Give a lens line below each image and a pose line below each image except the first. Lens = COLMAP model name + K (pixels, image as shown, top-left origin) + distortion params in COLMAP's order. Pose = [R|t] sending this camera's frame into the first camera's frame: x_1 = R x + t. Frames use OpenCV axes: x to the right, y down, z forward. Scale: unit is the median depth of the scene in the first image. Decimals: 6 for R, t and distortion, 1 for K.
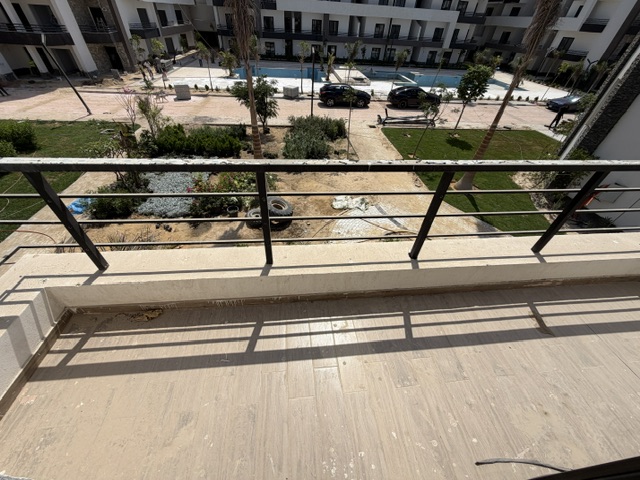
lens RADIAL K [[255.9, 0, 320.0], [0, 255.9, 241.9], [0, 0, 1]] dist [-0.003376, 0.001204]
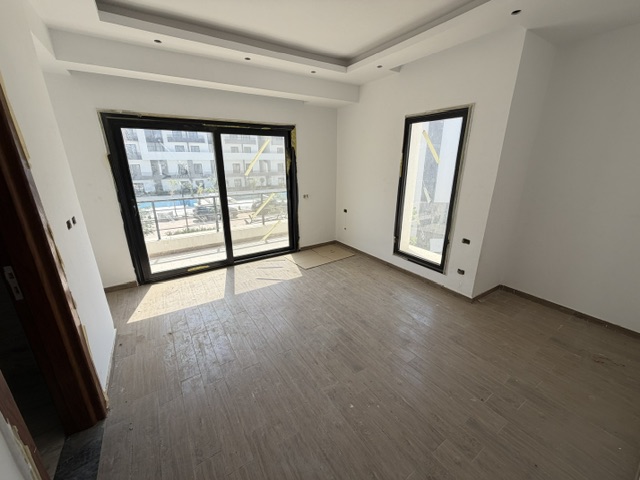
lens RADIAL K [[255.9, 0, 317.8], [0, 255.9, 240.3], [0, 0, 1]] dist [-0.003376, 0.001204]
pose [[0.895421, -0.179267, 0.407536, 0.015802], [0.328353, 0.884076, -0.332557, 0.147003], [-0.300676, 0.431594, 0.850483, -0.163908]]
